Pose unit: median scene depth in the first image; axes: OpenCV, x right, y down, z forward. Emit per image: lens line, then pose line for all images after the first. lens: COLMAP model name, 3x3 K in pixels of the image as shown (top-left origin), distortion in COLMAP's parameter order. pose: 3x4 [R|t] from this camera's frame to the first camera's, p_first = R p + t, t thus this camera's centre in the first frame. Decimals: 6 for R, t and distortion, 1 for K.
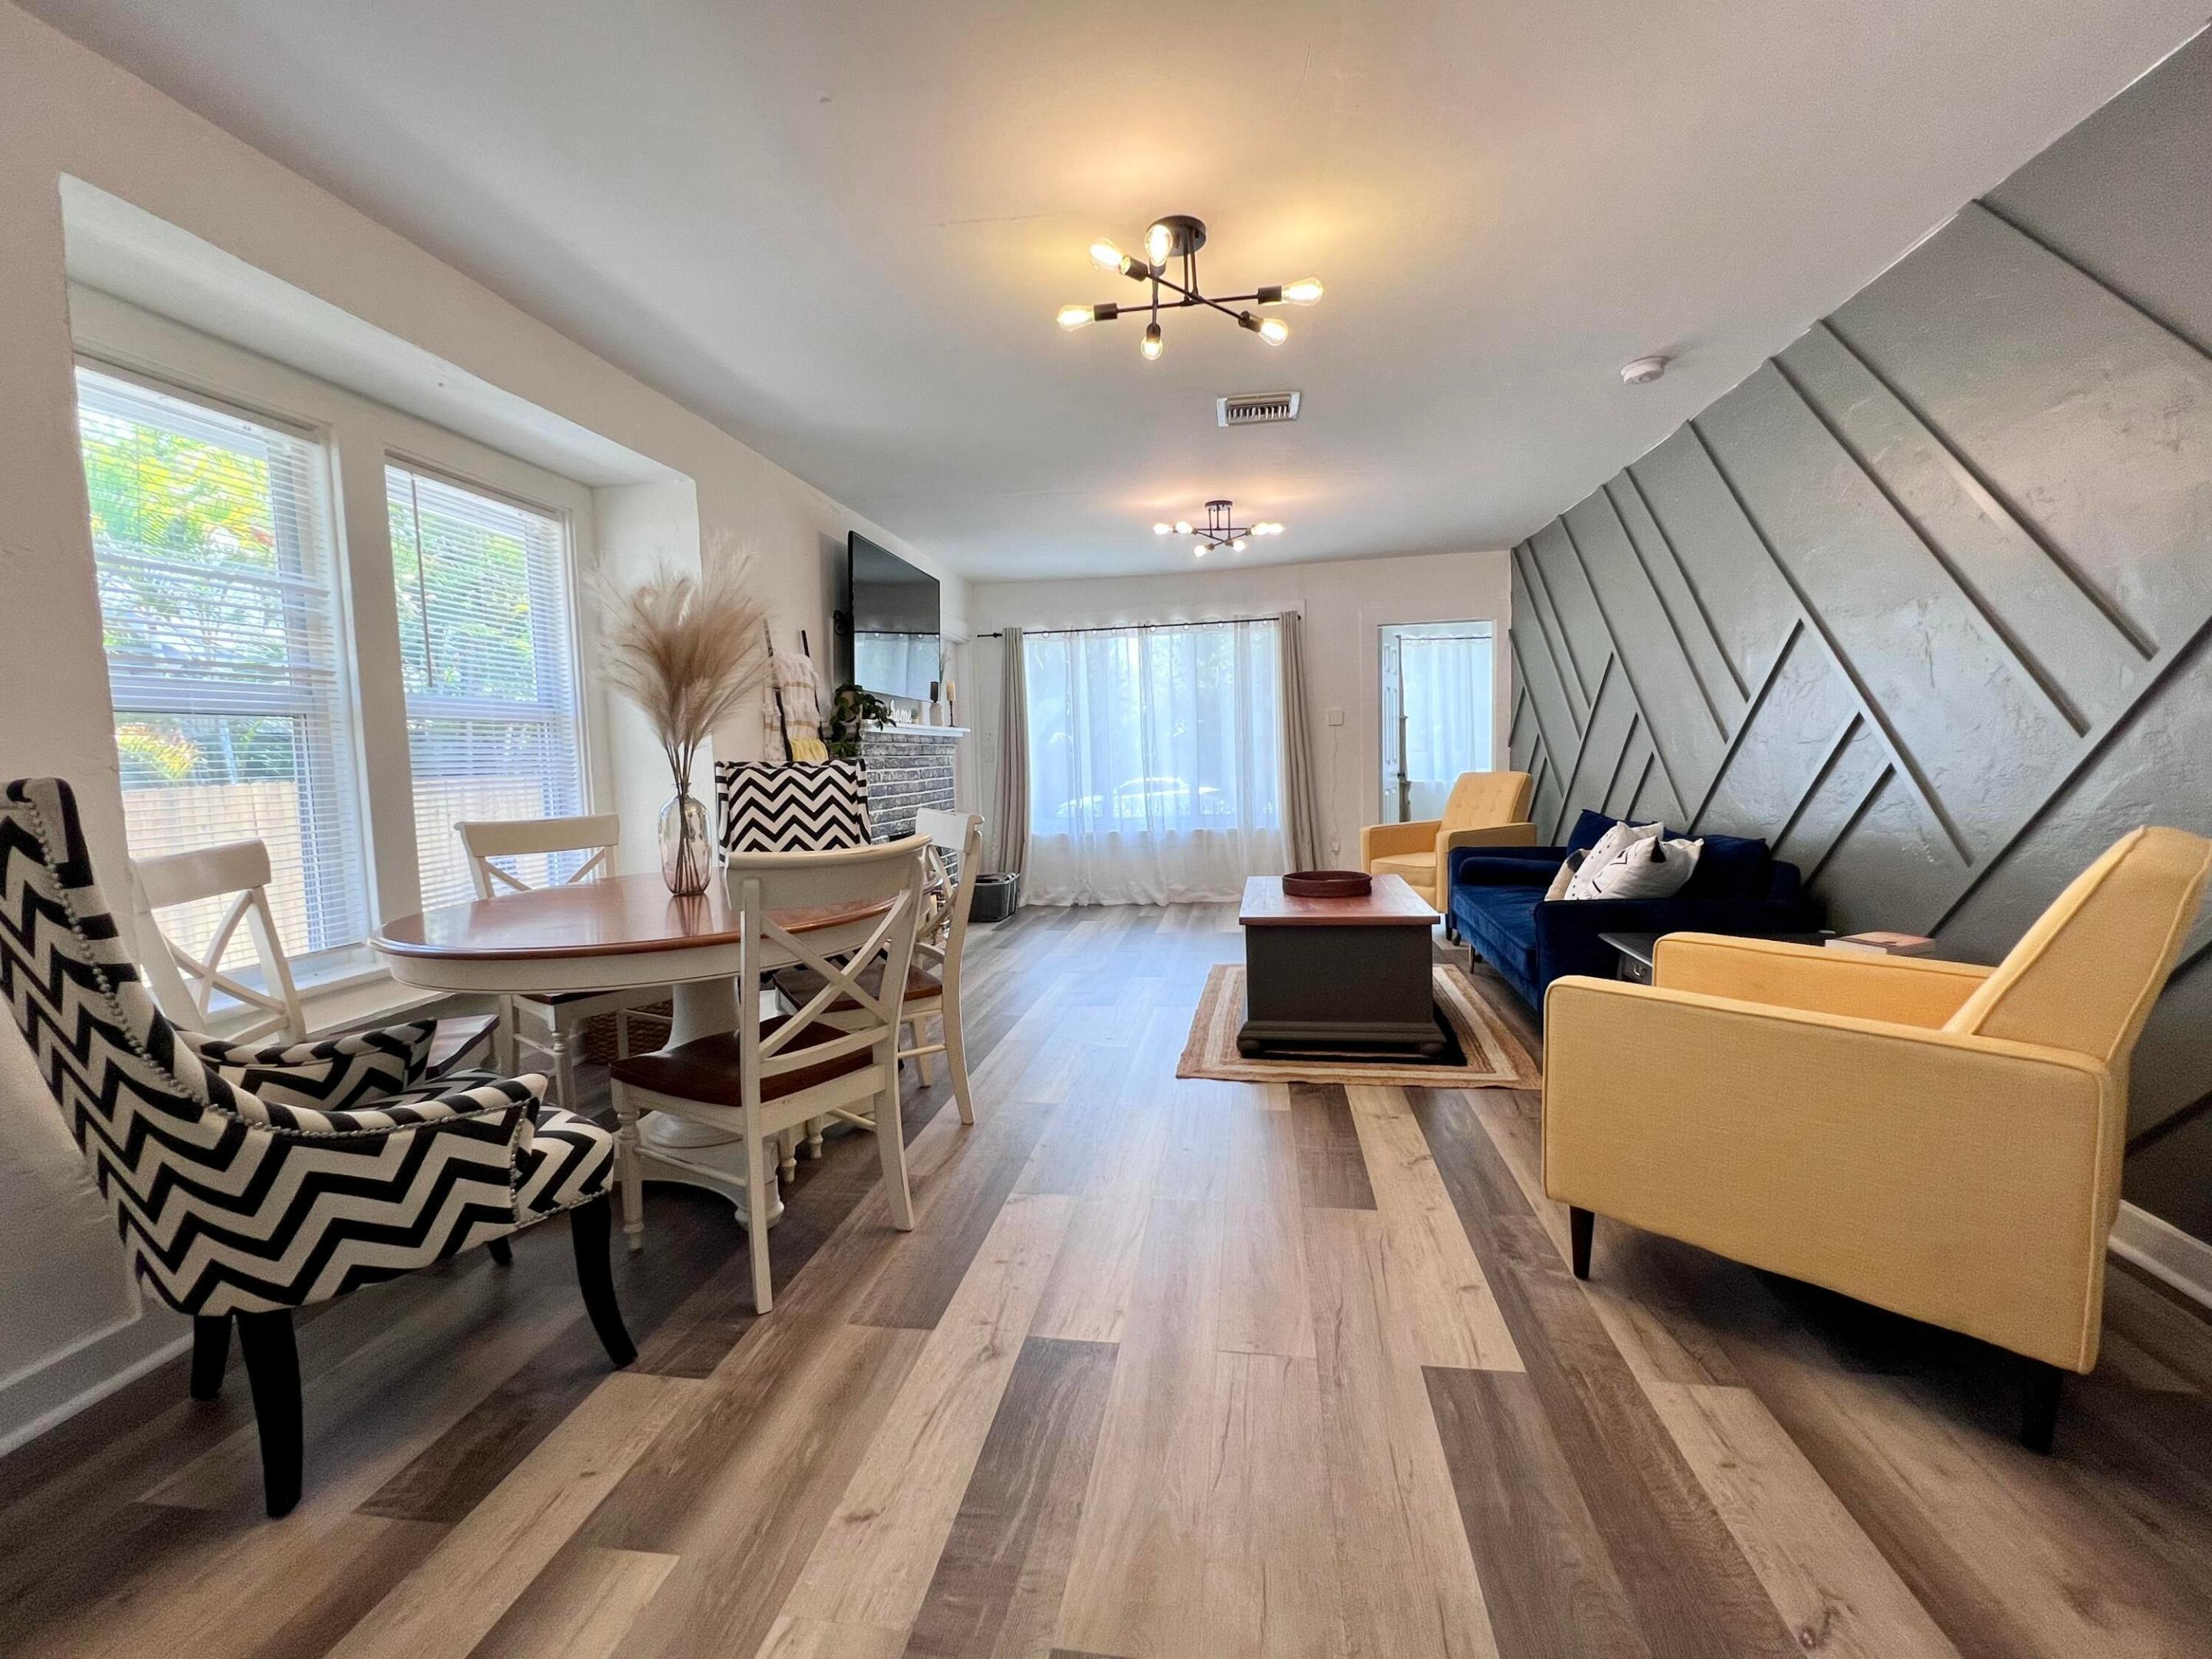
lens RADIAL K [[972.4, 0, 1094.9], [0, 972.4, 833.4], [0, 0, 1]] dist [-0.004427, -0.000215]
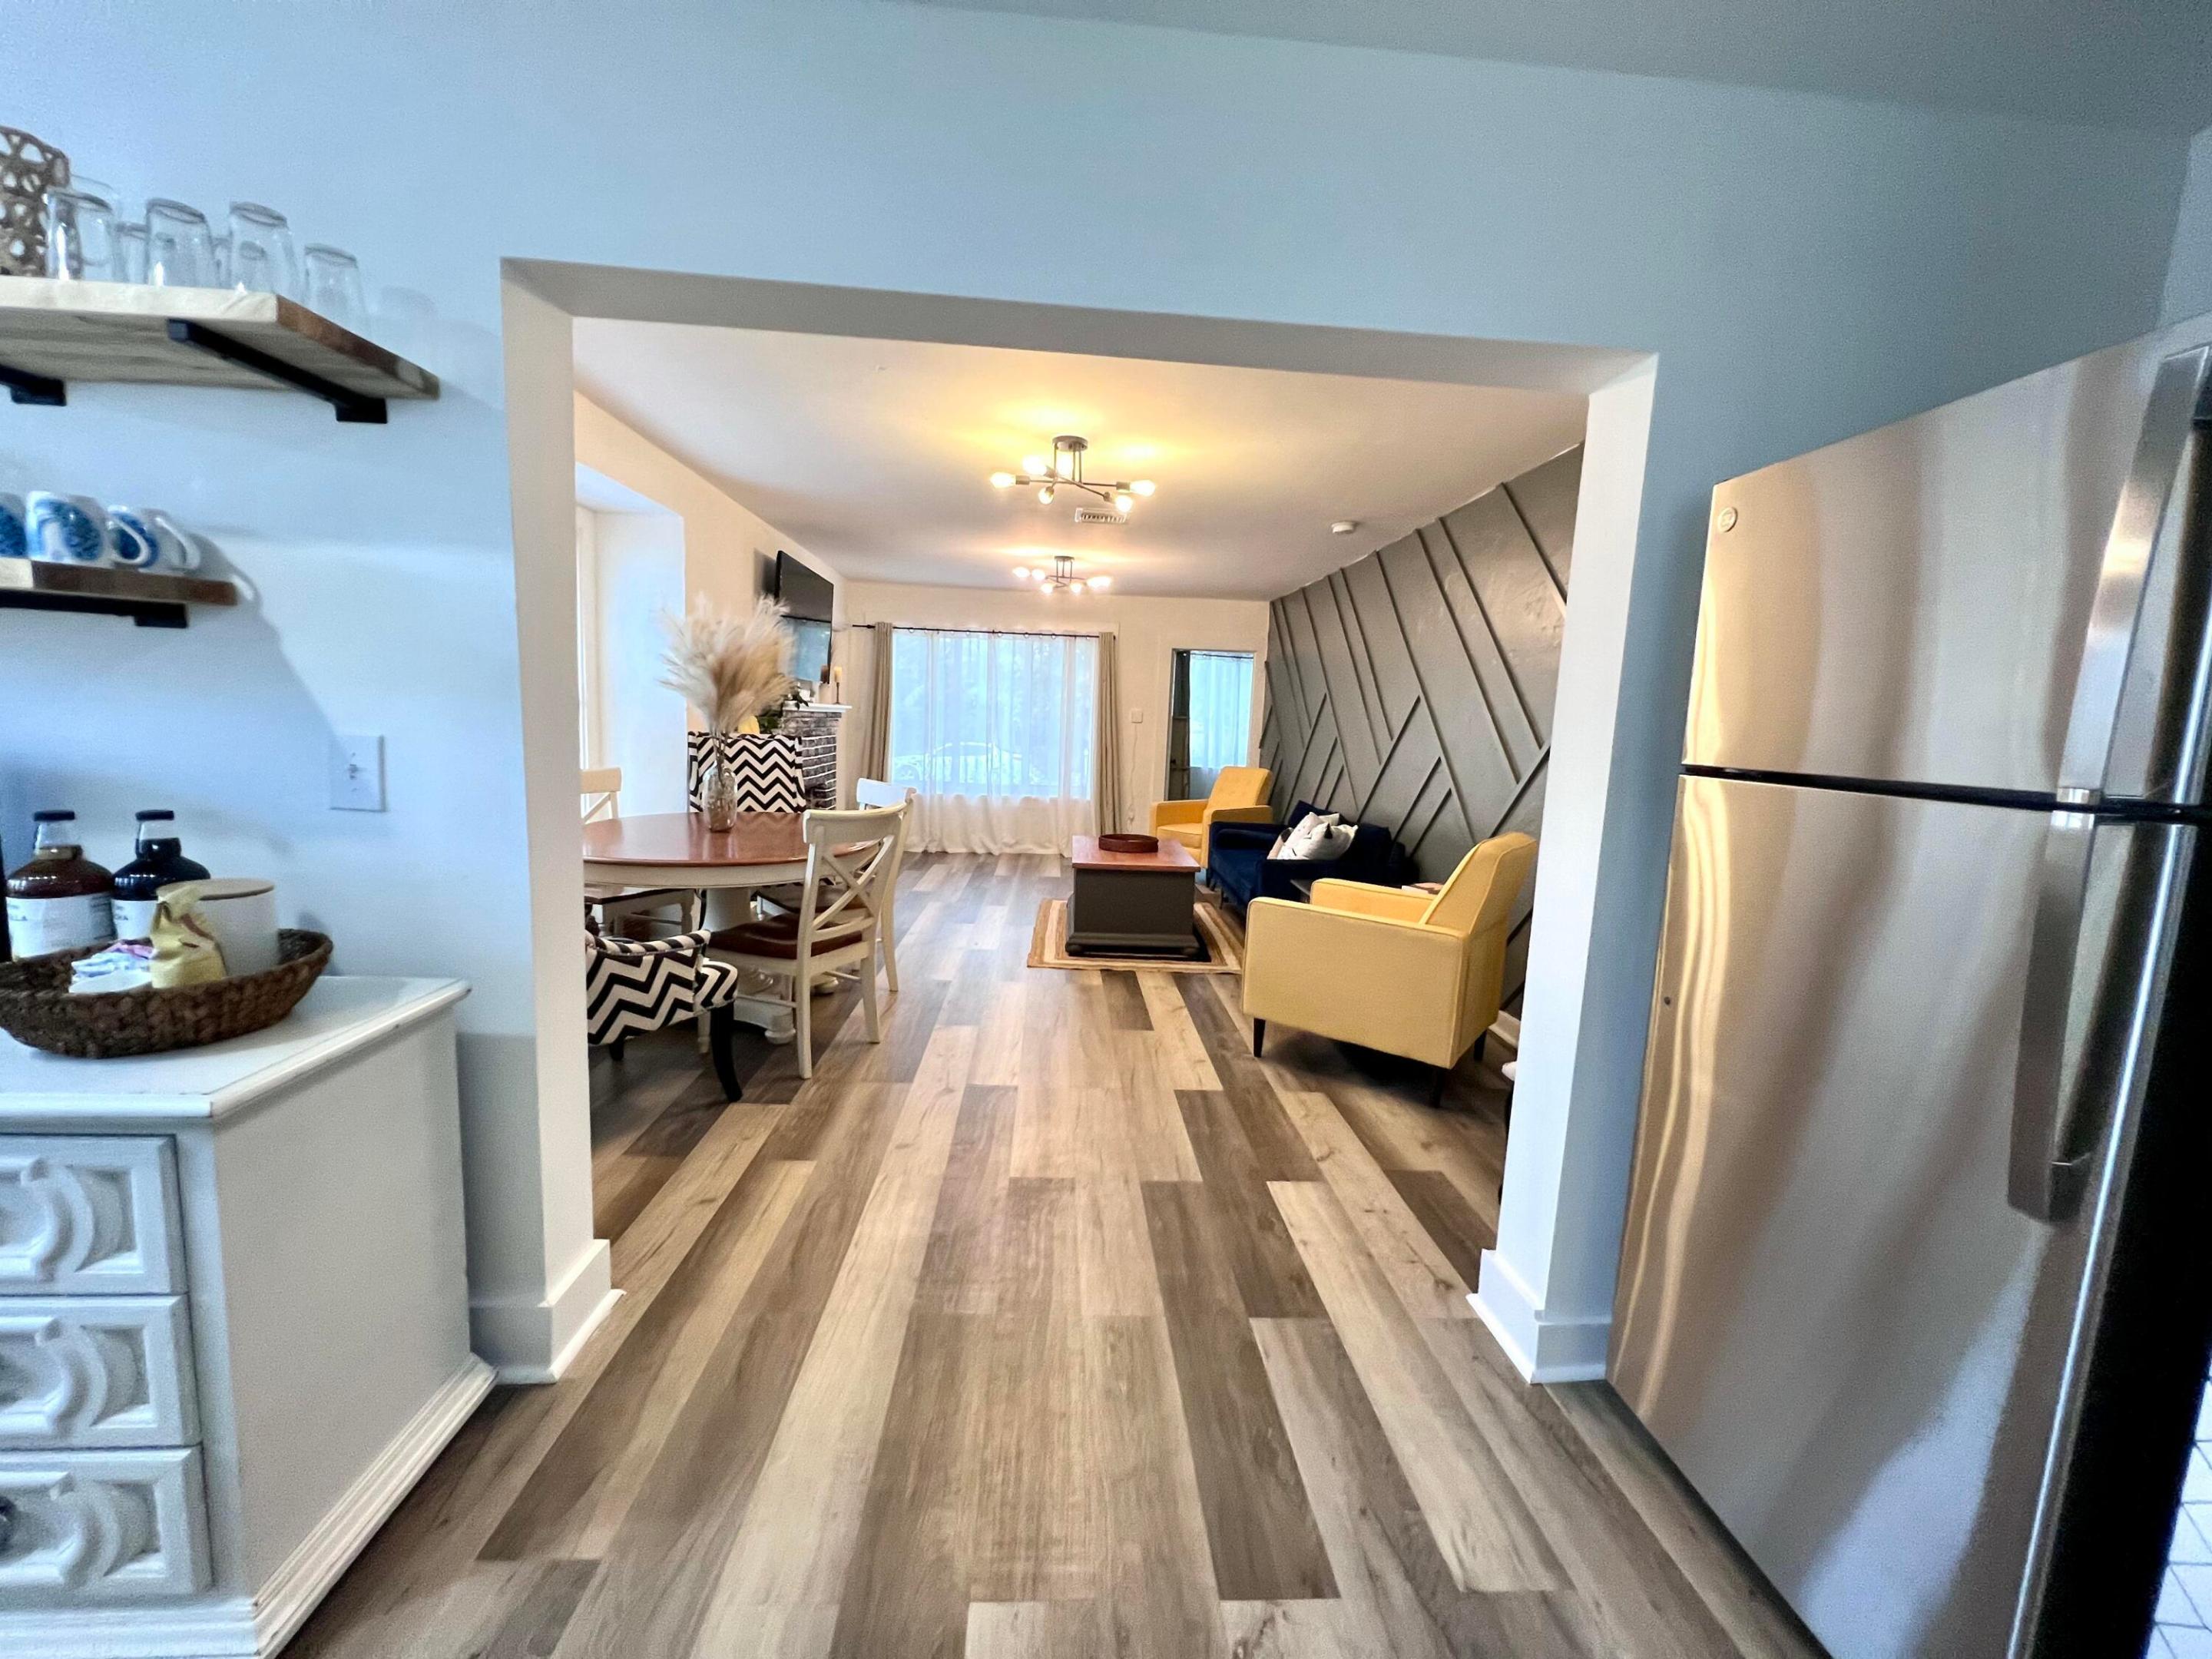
lens RADIAL K [[882.5, 0, 1110.7], [0, 882.5, 832.7], [0, 0, 1]] dist [-0.000134, 0.000042]
pose [[0.972978, 0.045021, 0.226465, -0.131008], [-0.055049, 0.997754, 0.038161, -0.018463], [-0.224239, -0.049596, 0.973271, -0.416503]]
